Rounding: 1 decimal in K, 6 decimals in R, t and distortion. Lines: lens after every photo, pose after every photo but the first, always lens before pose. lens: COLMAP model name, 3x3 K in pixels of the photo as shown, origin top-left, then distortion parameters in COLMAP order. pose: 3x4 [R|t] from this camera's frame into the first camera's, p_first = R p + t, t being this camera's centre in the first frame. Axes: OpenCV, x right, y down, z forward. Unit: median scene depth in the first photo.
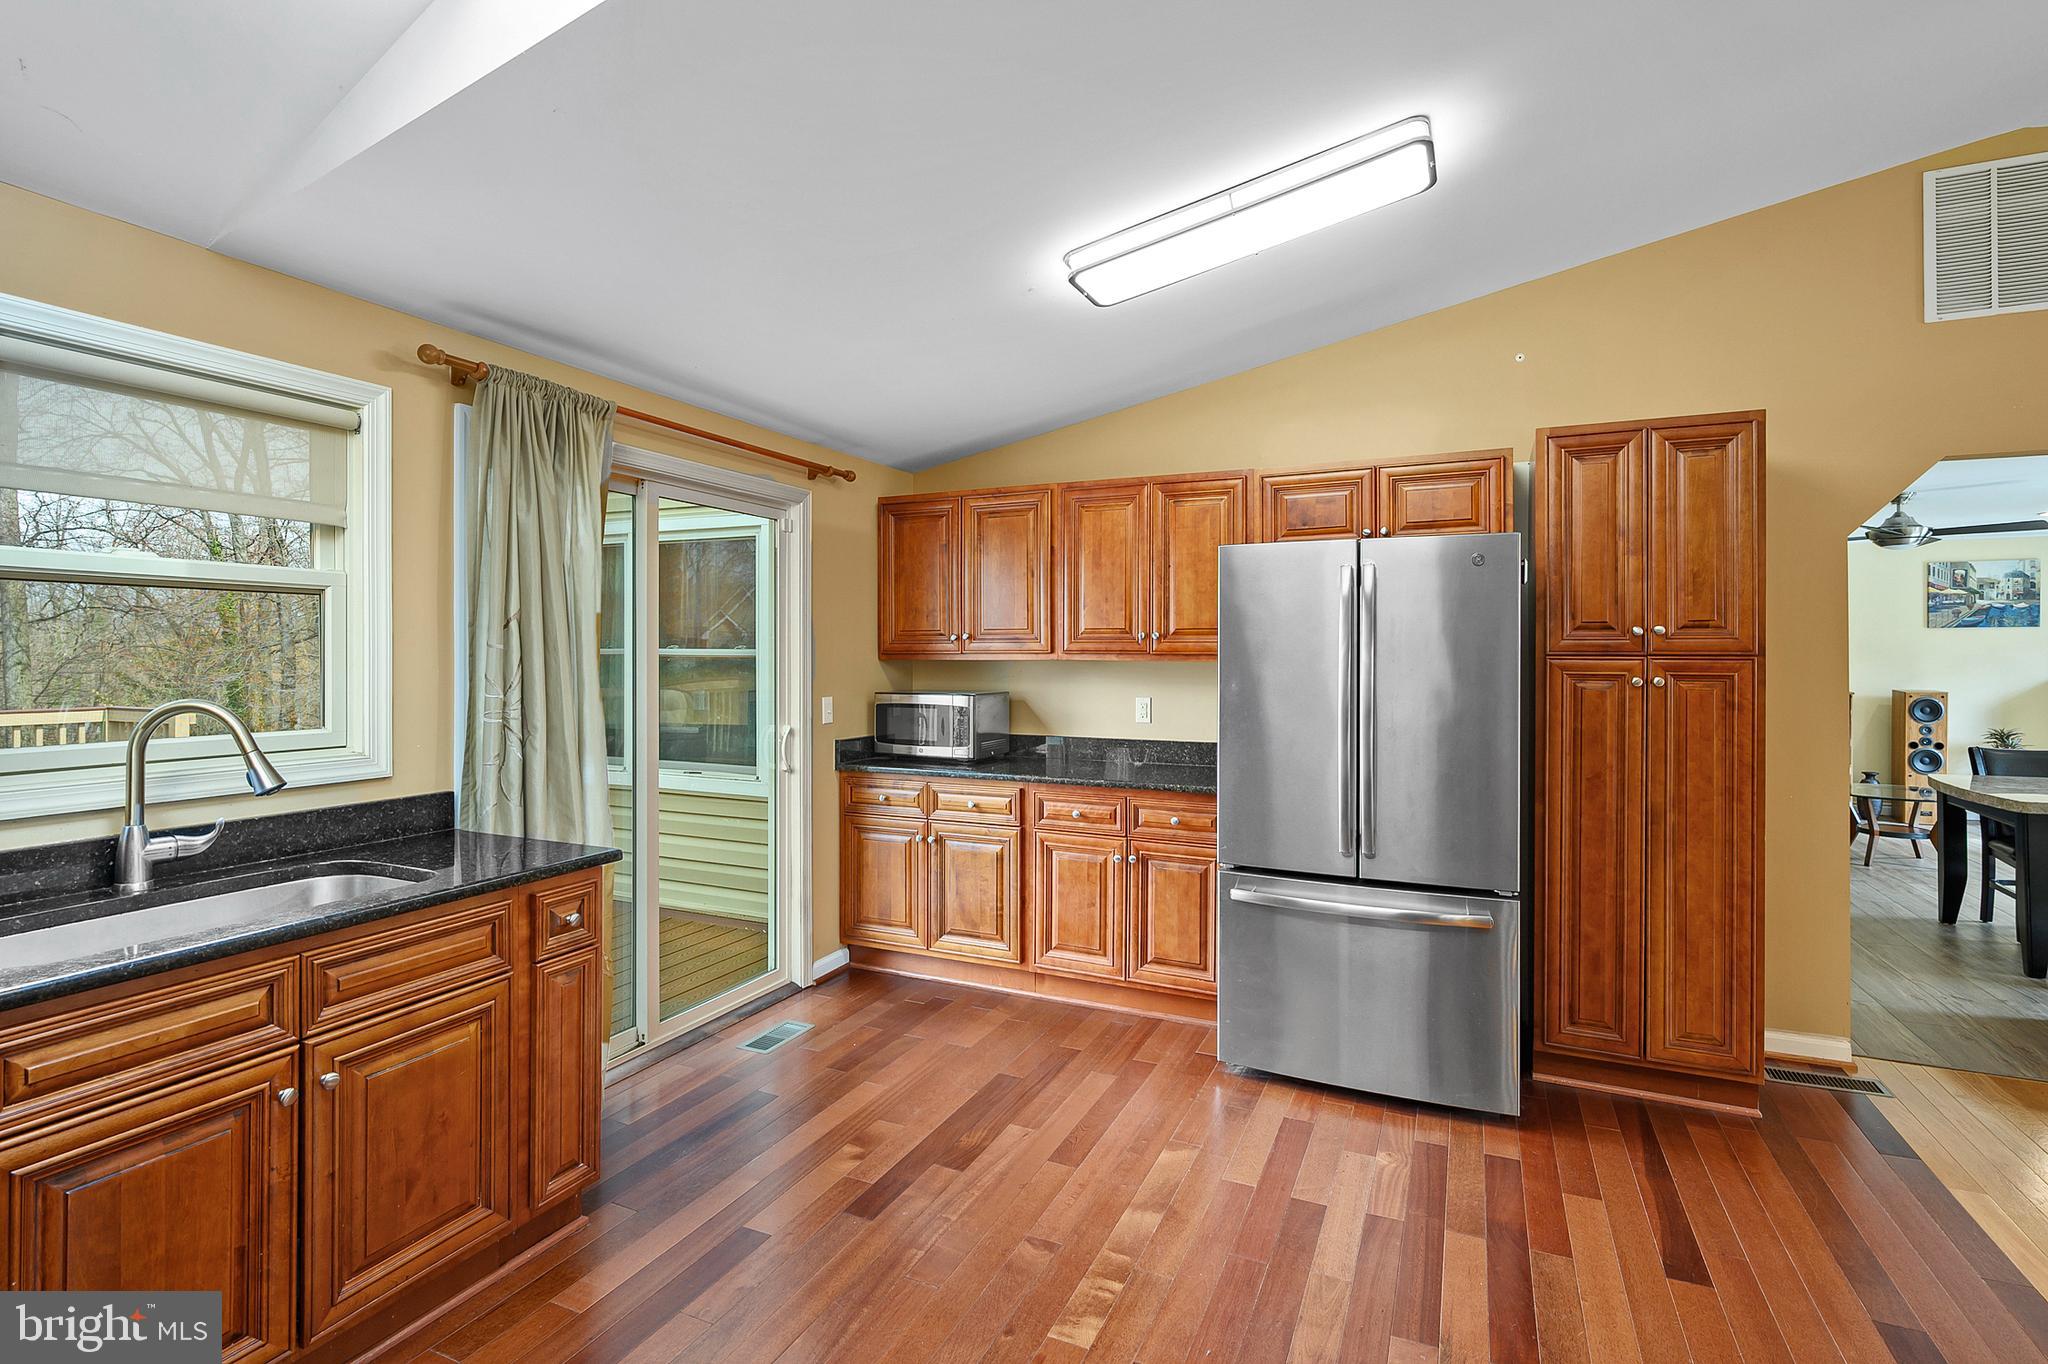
lens RADIAL K [[987.4, 0, 1022.5], [0, 987.4, 648.6], [0, 0, 1]] dist [-0.001133, 0.000776]
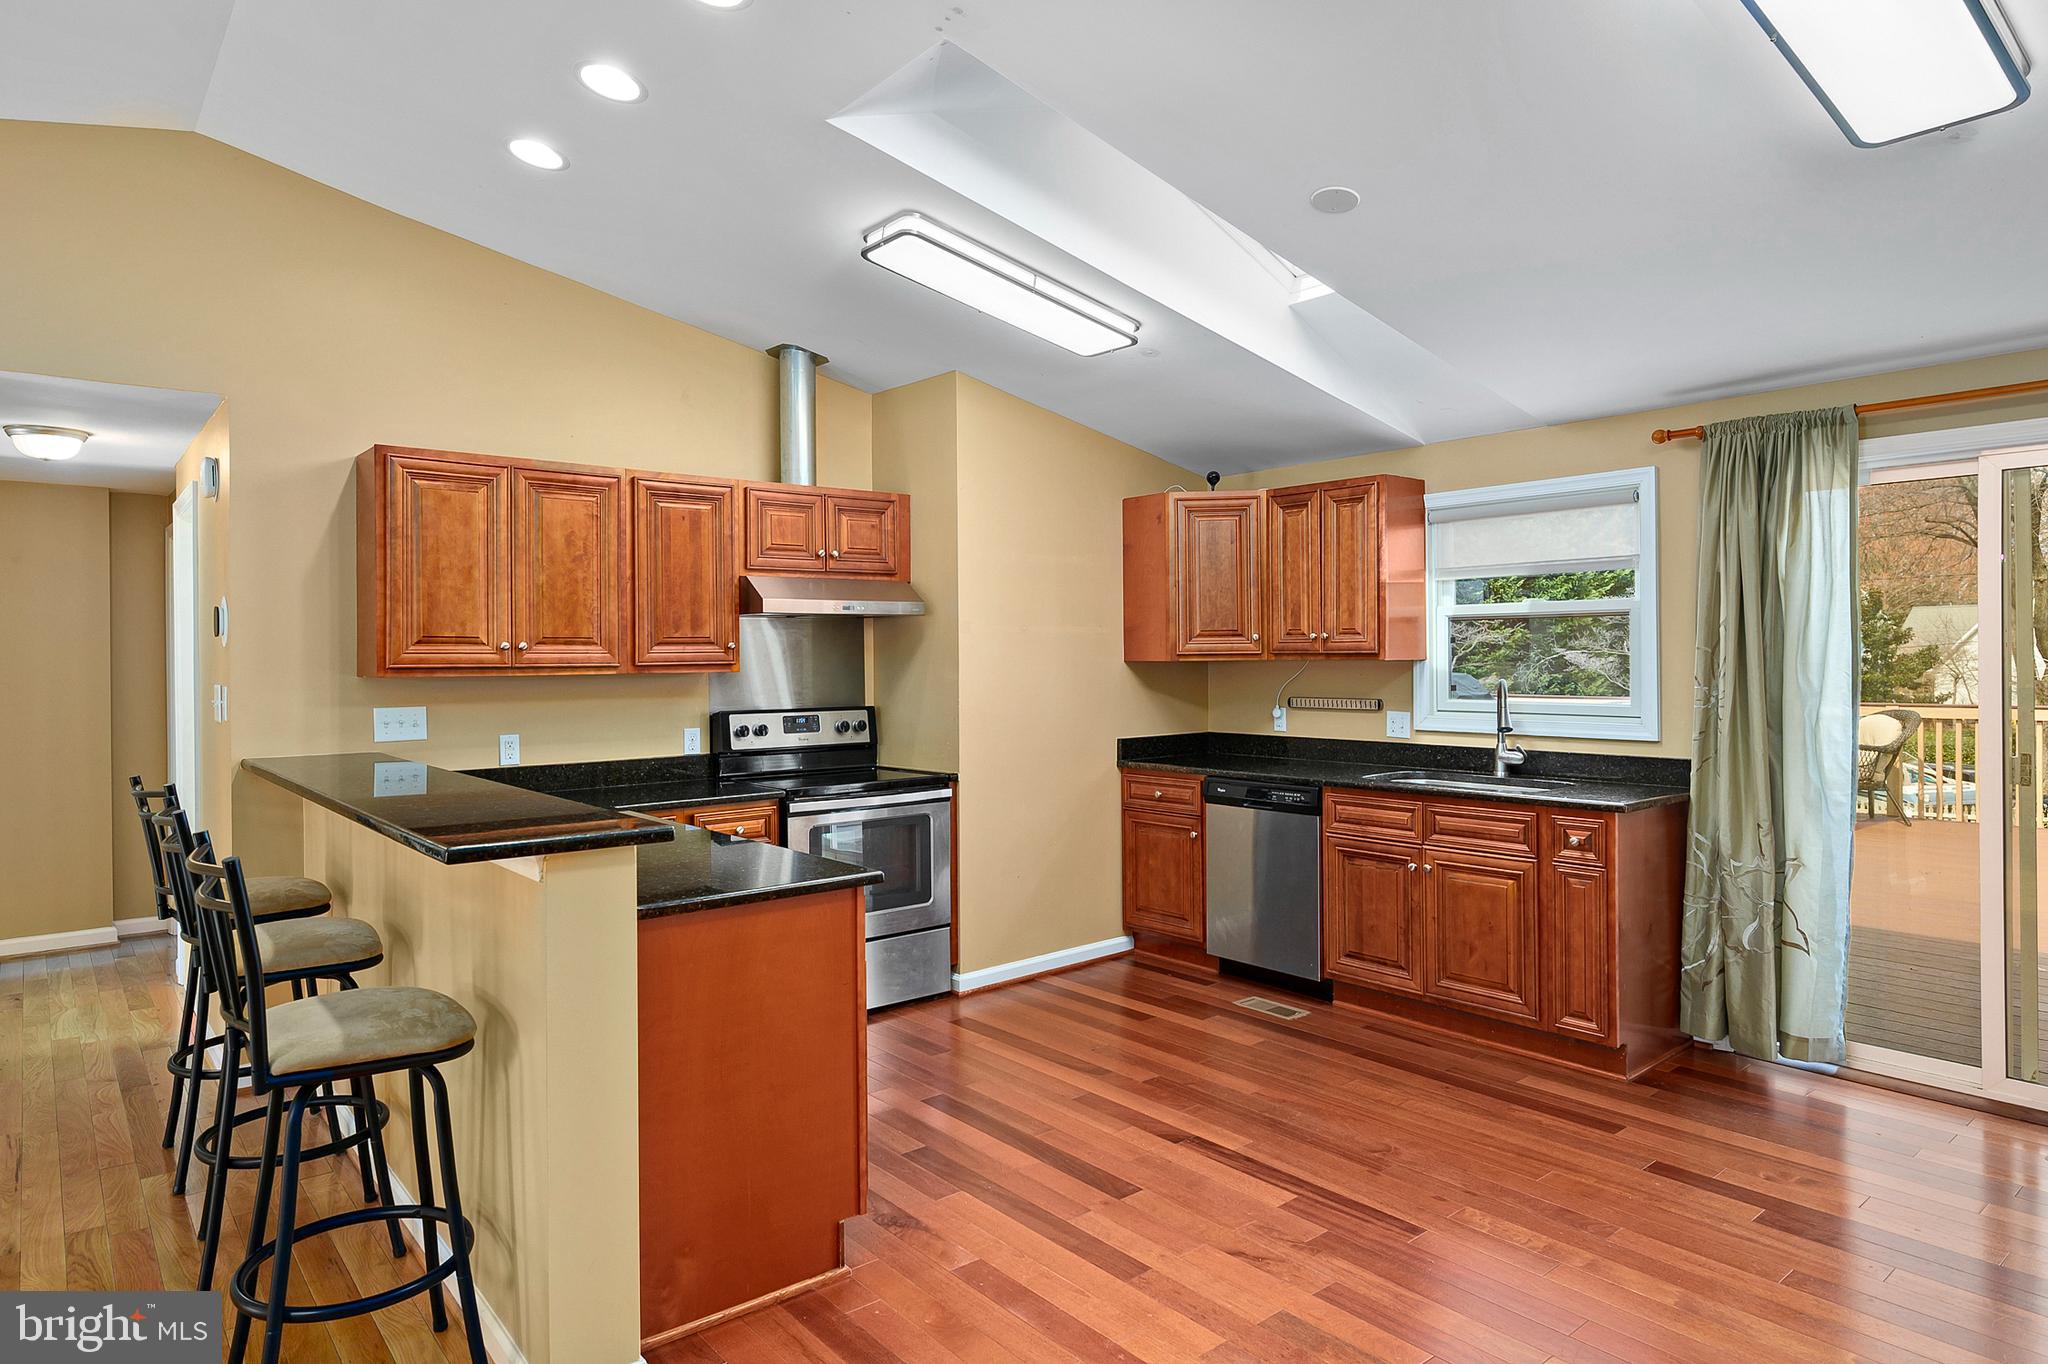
lens RADIAL K [[1195.6, 0, 1024.2], [0, 1195.6, 664.6], [0, 0, 1]] dist [-0.001678, -0.000778]
pose [[-0.442500, 0.006099, -0.896748, 0.877061], [0.011787, 0.999930, 0.000984, 0.004981], [0.896691, -0.010134, -0.442541, 0.640443]]
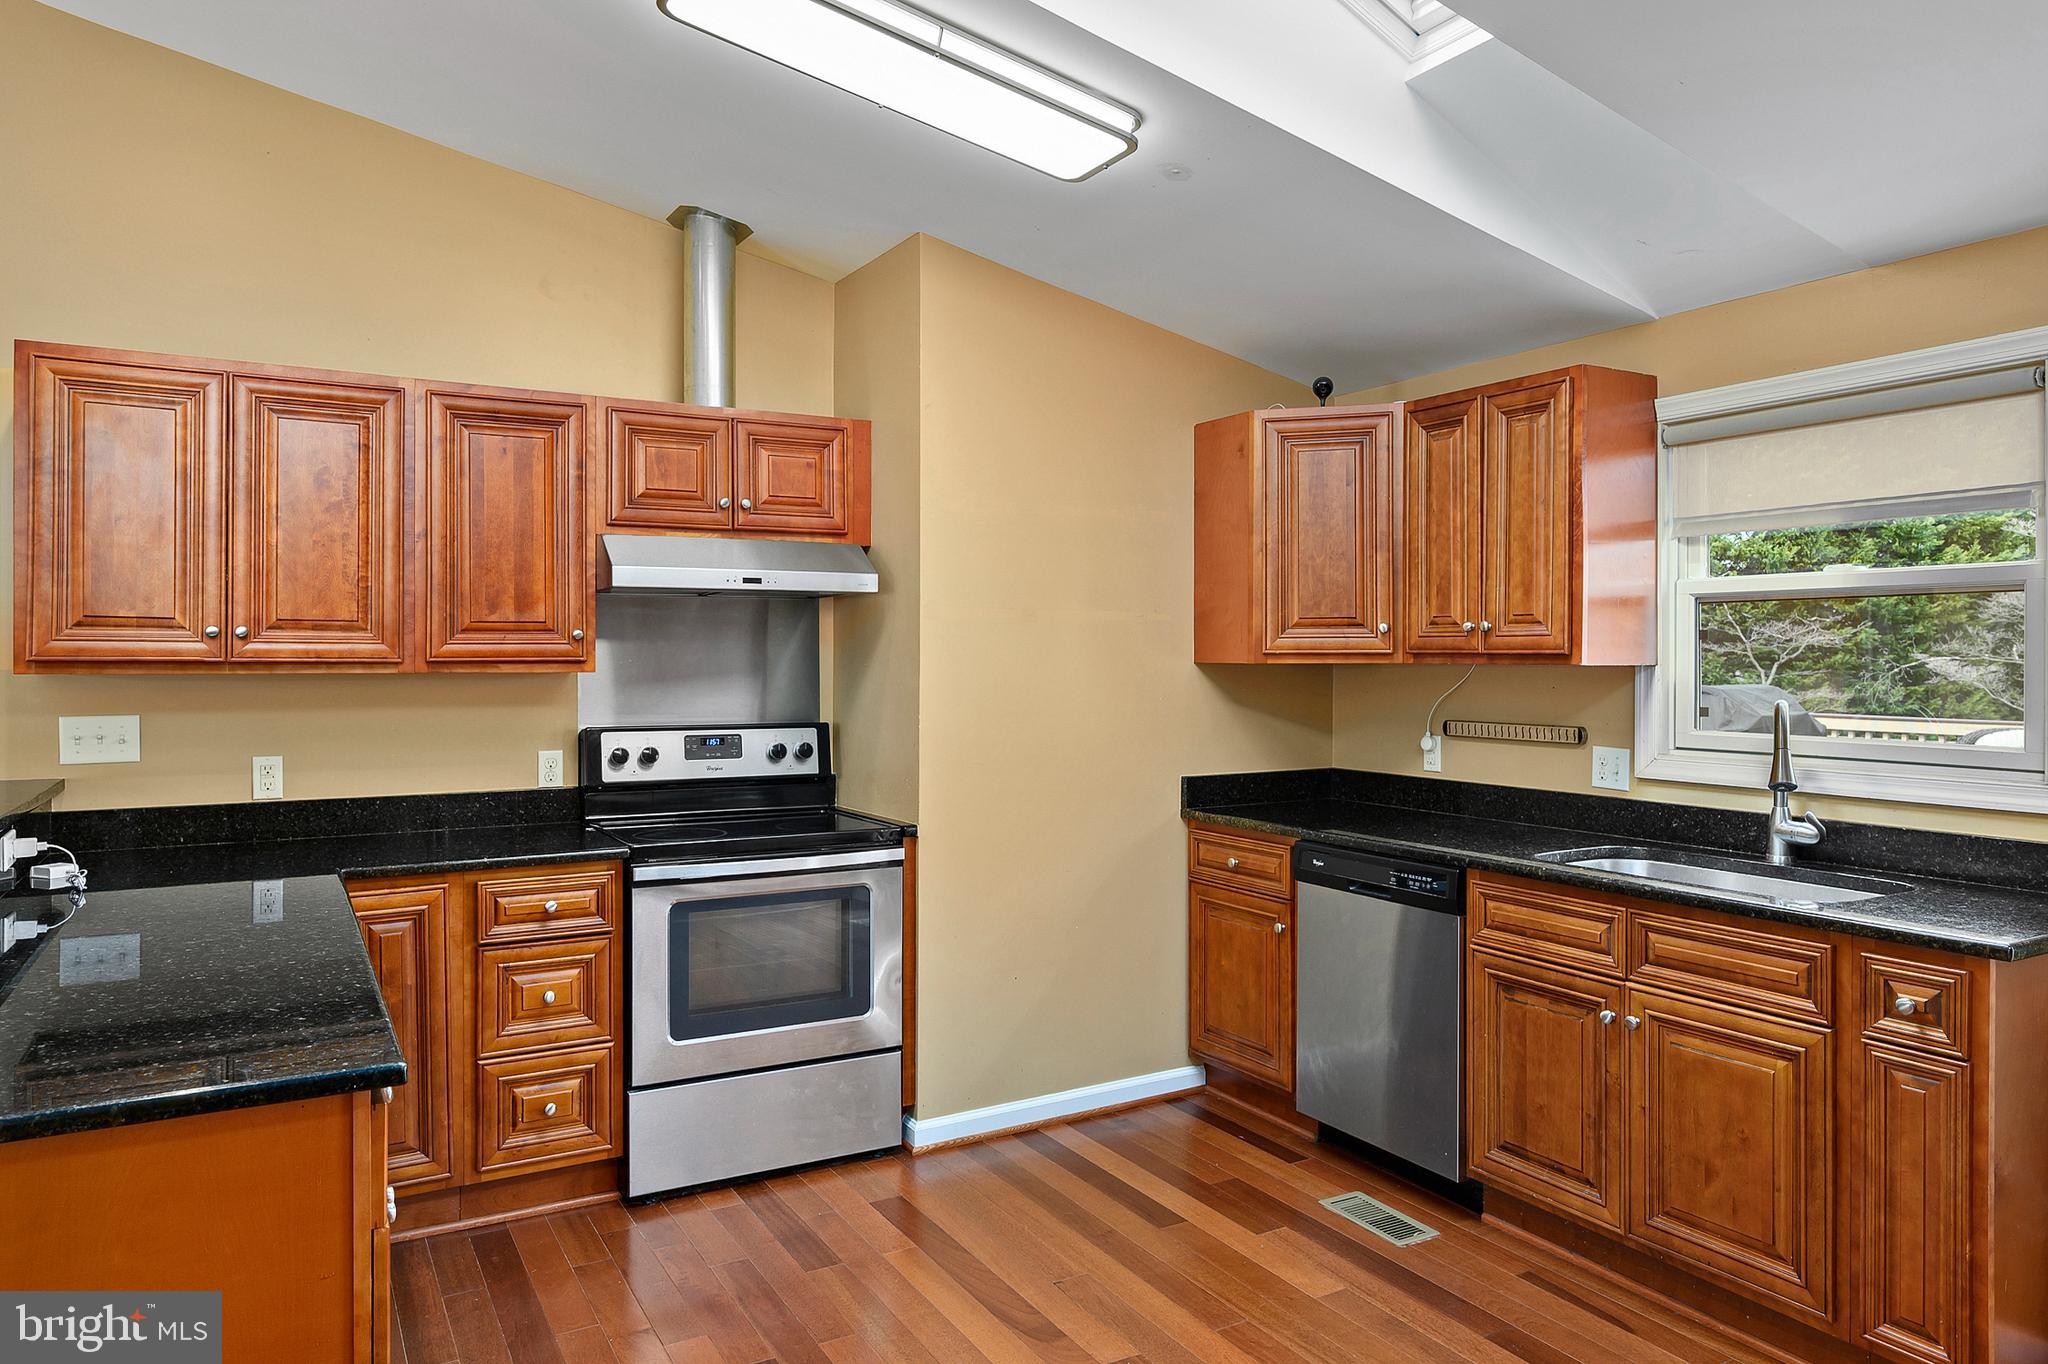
lens RADIAL K [[1324.2, 0, 1022.8], [0, 1324.2, 664.3], [0, 0, 1]] dist [-0.005027, 0.000990]
pose [[-0.594659, -0.000524, -0.803978, 0.472131], [0.001285, 0.999998, -0.001602, 0.006544], [0.803977, -0.001986, -0.594657, 0.644028]]
